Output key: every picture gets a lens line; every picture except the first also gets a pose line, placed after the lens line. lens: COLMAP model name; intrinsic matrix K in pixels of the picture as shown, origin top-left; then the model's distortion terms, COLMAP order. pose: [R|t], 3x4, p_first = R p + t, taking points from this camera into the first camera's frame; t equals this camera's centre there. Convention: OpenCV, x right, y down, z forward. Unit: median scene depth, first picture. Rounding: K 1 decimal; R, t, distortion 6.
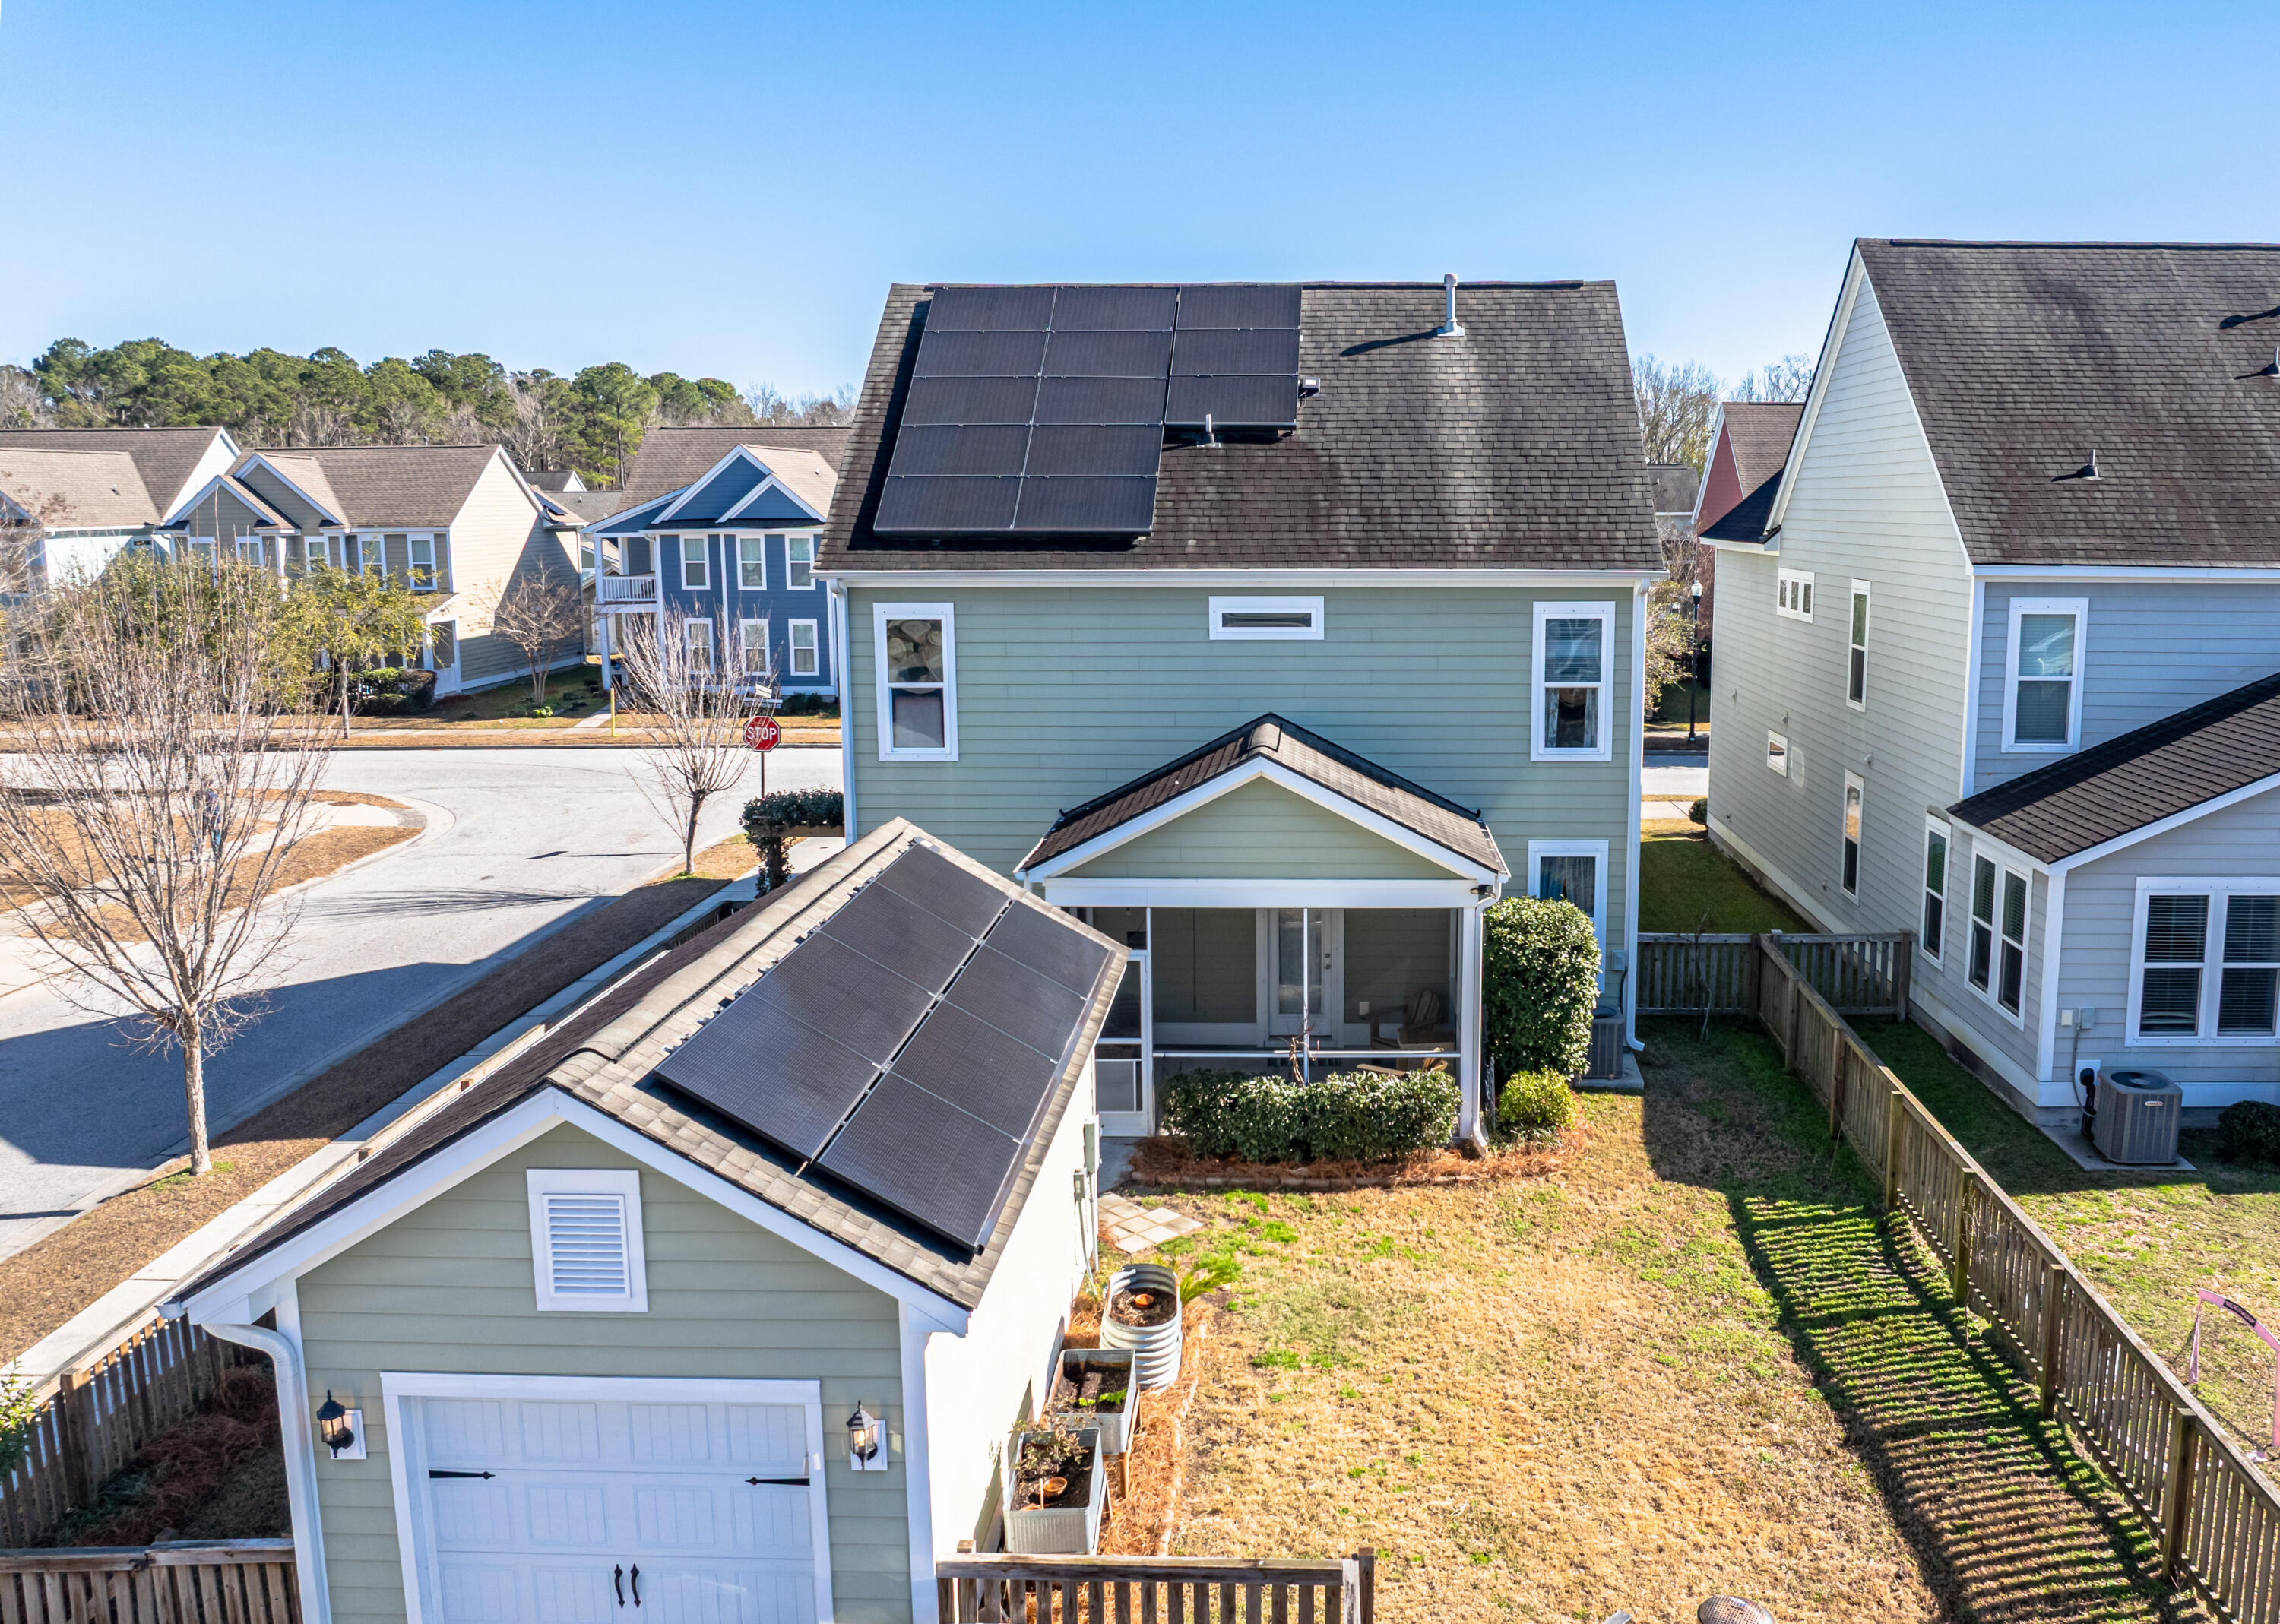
lens RADIAL K [[1852.2, 0, 1140.0], [0, 1852.2, 812.0], [0, 0, 1]] dist [0.002685, -0.059723]
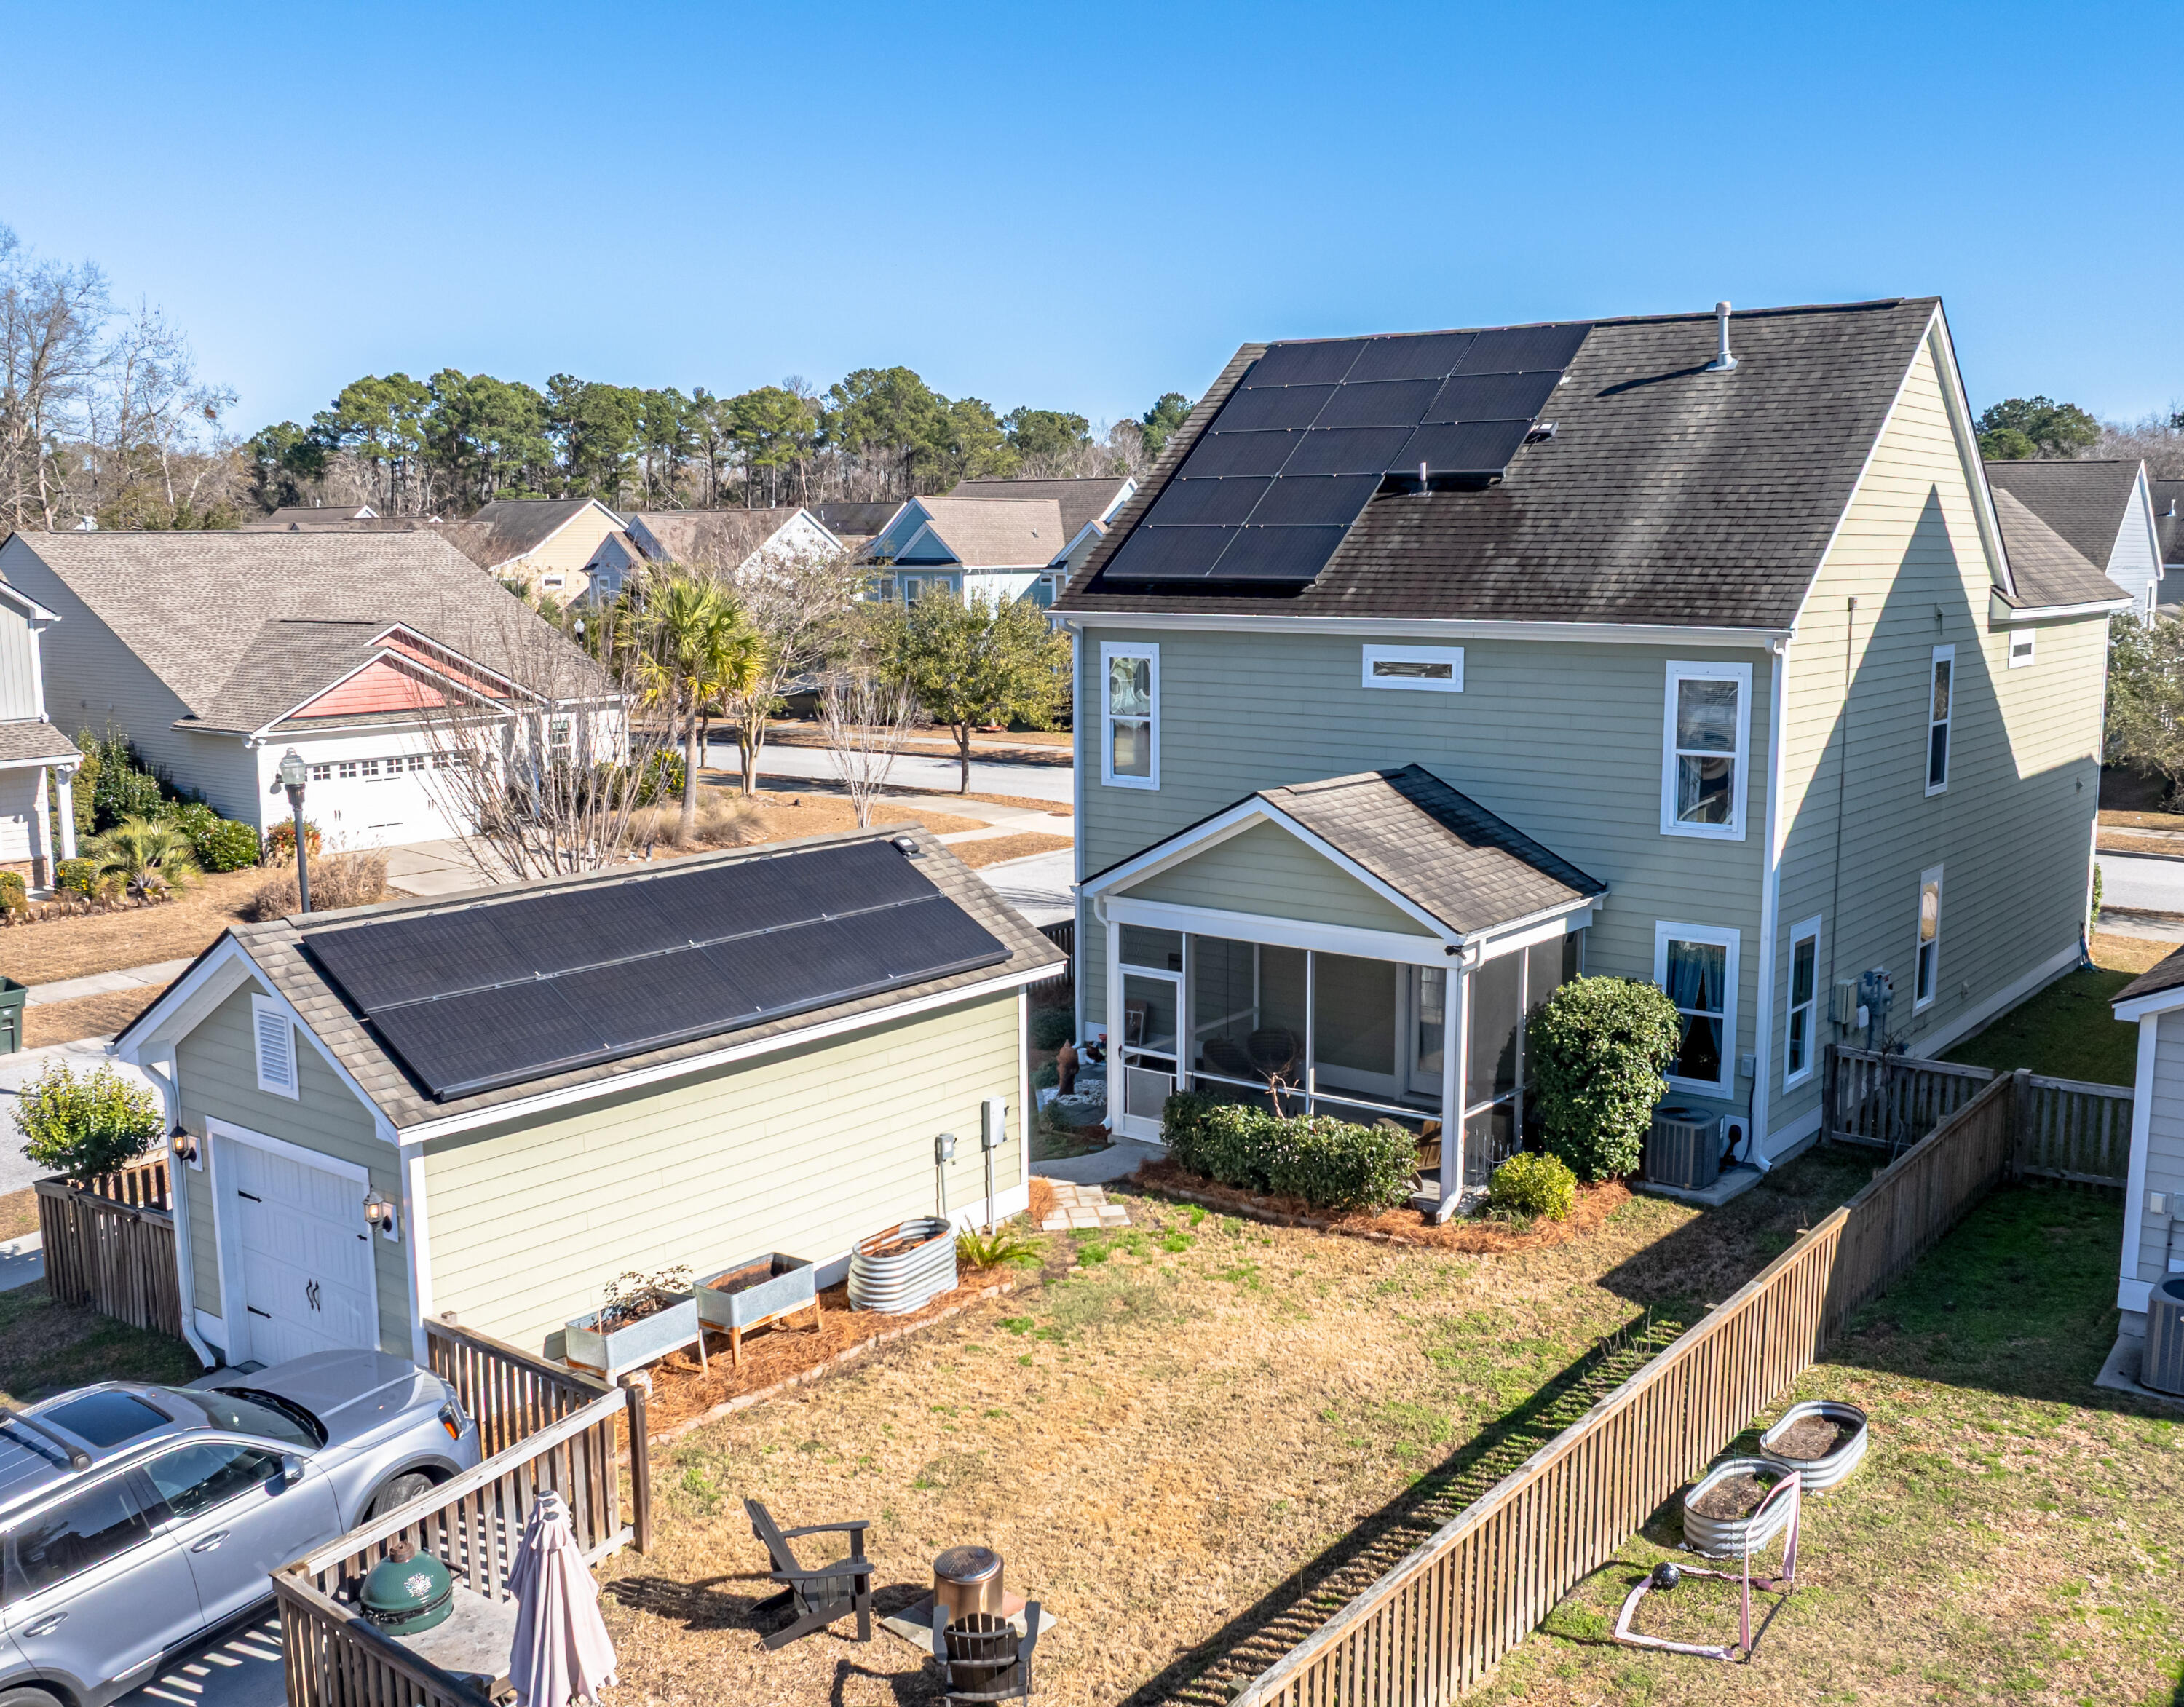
lens RADIAL K [[2004.2, 0, 1089.8], [0, 2004.2, 873.9], [0, 0, 1]] dist [-0.005755, -0.014652]
pose [[0.813171, 0.096094, -0.574038, 0.557340], [-0.097976, 0.994802, 0.027739, -0.007632], [0.573720, 0.033686, 0.818359, 0.024847]]
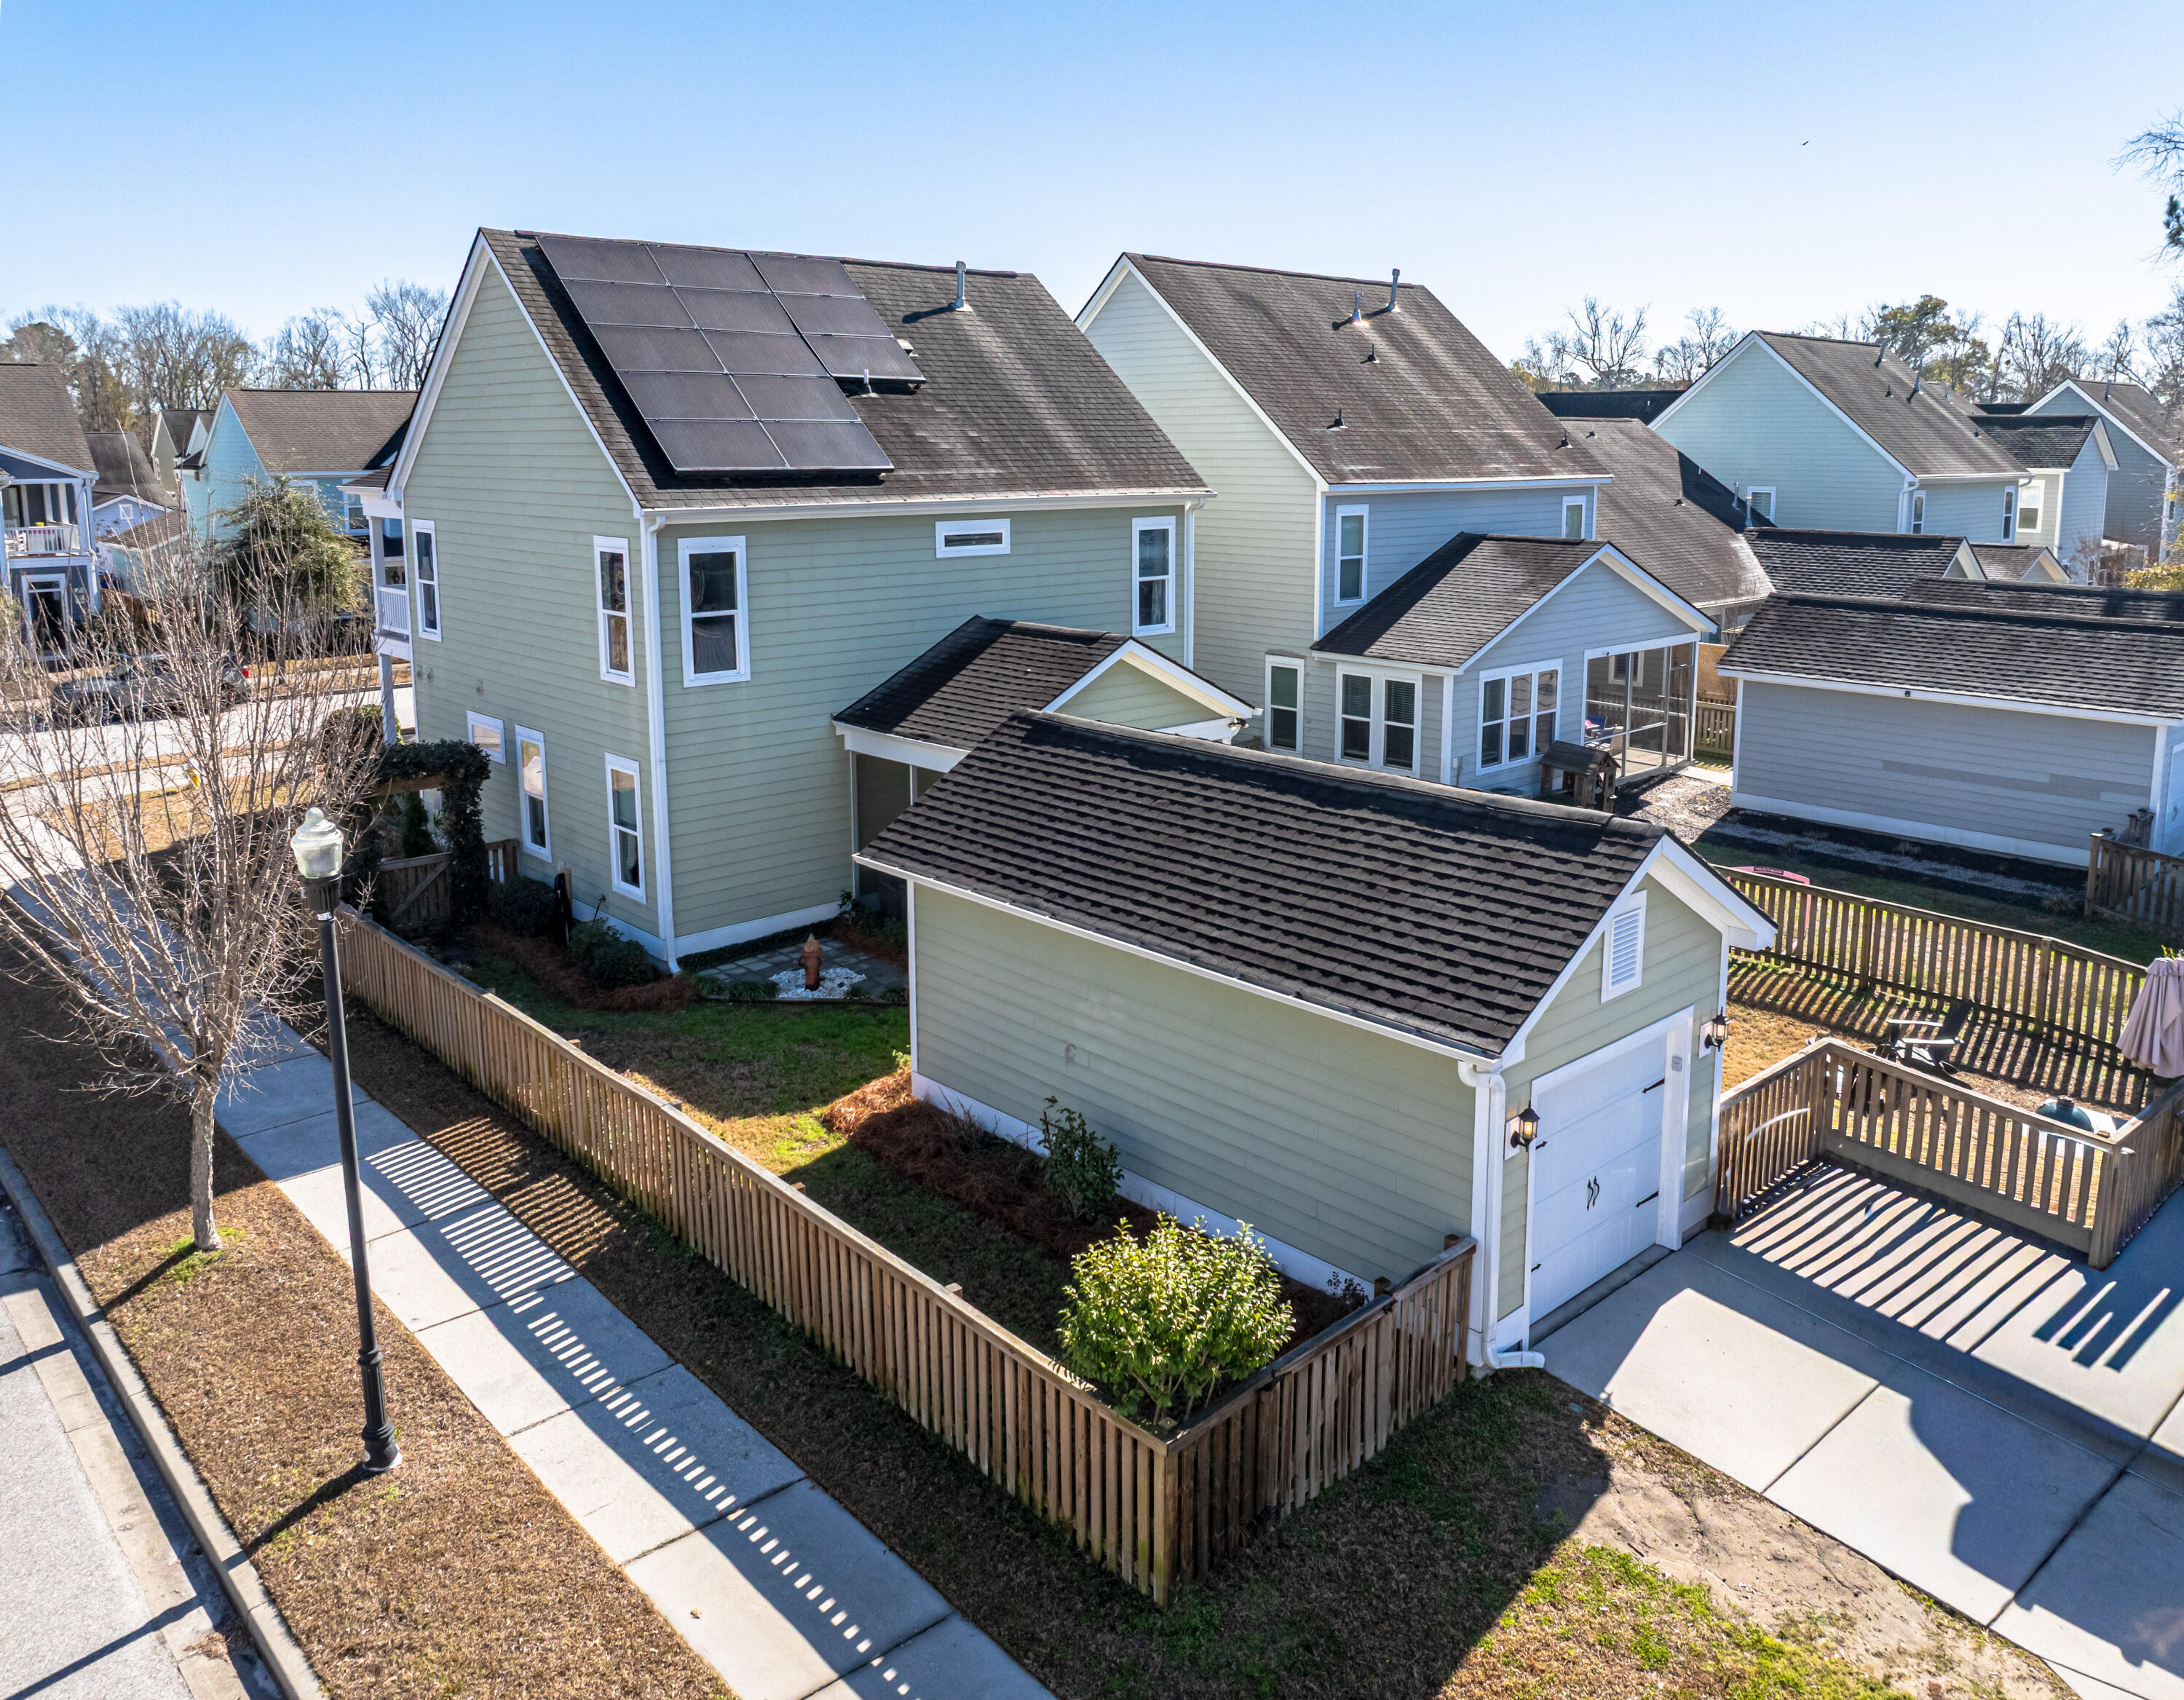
lens RADIAL K [[1643.0, 0, 1093.8], [0, 1643.0, 794.4], [0, 0, 1]] dist [0.005686, -0.001791]
pose [[0.717558, -0.145471, 0.681137, -0.644460], [0.120125, 0.989139, 0.084703, -0.019124], [-0.686061, 0.021042, 0.727239, 0.154951]]
